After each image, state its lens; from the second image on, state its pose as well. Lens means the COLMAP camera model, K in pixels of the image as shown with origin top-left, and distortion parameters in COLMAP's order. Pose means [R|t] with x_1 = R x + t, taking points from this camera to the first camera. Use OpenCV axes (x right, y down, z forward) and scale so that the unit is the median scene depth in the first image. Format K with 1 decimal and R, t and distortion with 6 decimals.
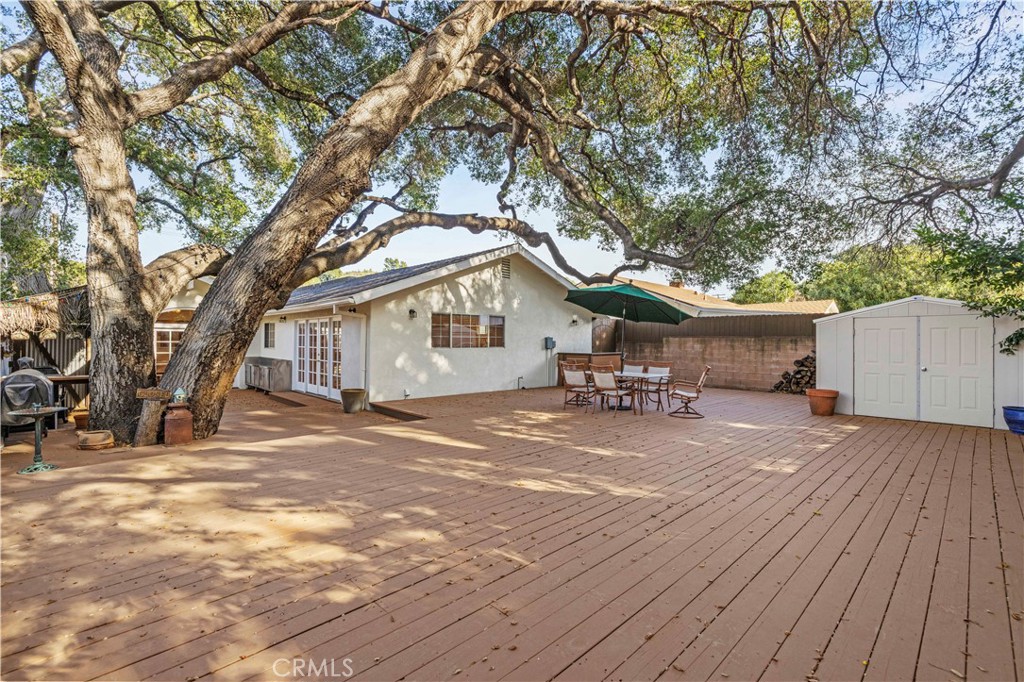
lens RADIAL K [[450.6, 0, 511.1], [0, 450.6, 336.9], [0, 0, 1]] dist [-0.009368, 0.001363]
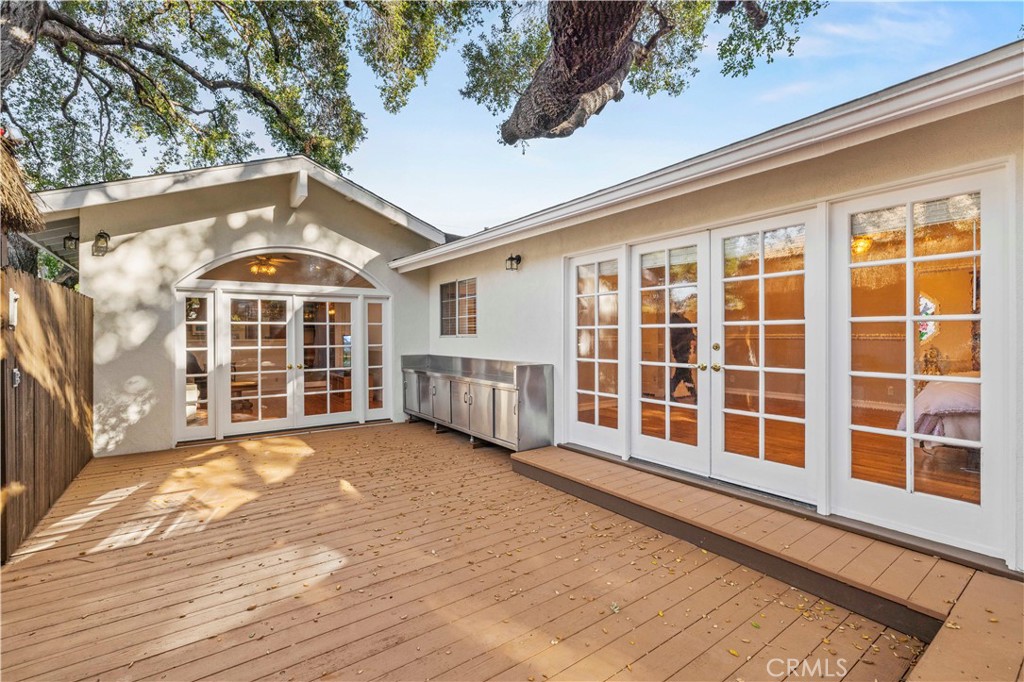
lens RADIAL K [[450.6, 0, 503.7], [0, 450.6, 333.7], [0, 0, 1]] dist [-0.009368, 0.001363]
pose [[0.988161, -0.016018, -0.152580, -0.600394], [0.017874, 0.999782, 0.010801, 0.026803], [0.152374, -0.013400, 0.988232, 0.793495]]
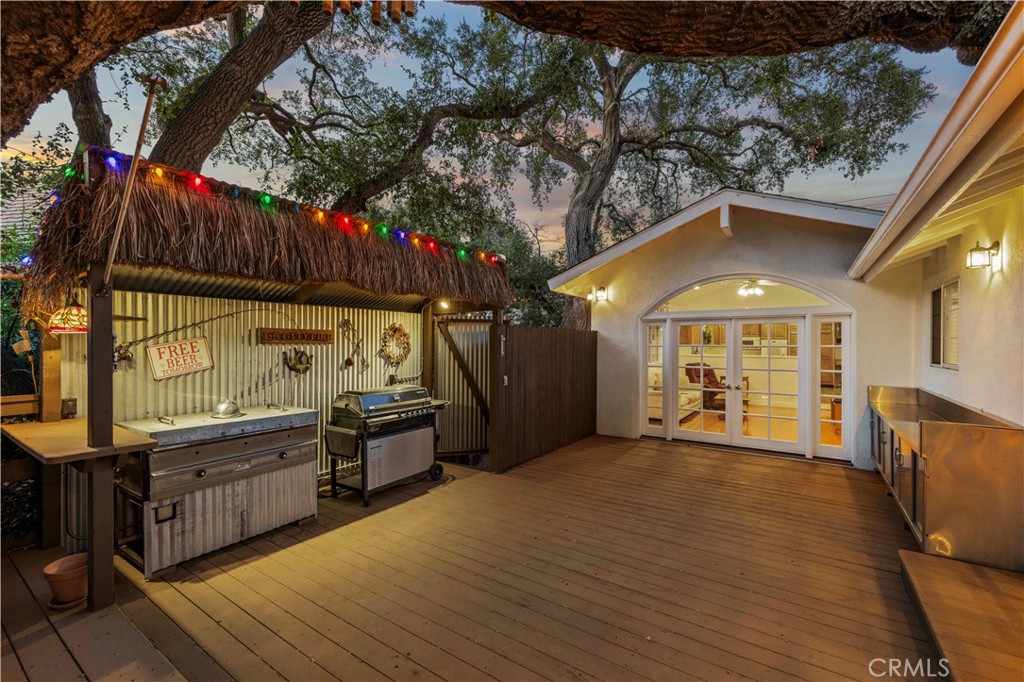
lens RADIAL K [[432.7, 0, 515.2], [0, 432.7, 346.1], [0, 0, 1]] dist [0.002695, -0.001275]
pose [[0.209906, -0.006897, -0.977697, -0.433395], [0.012328, 0.999914, -0.004407, 0.012677], [0.977644, -0.011128, 0.209973, 0.919514]]
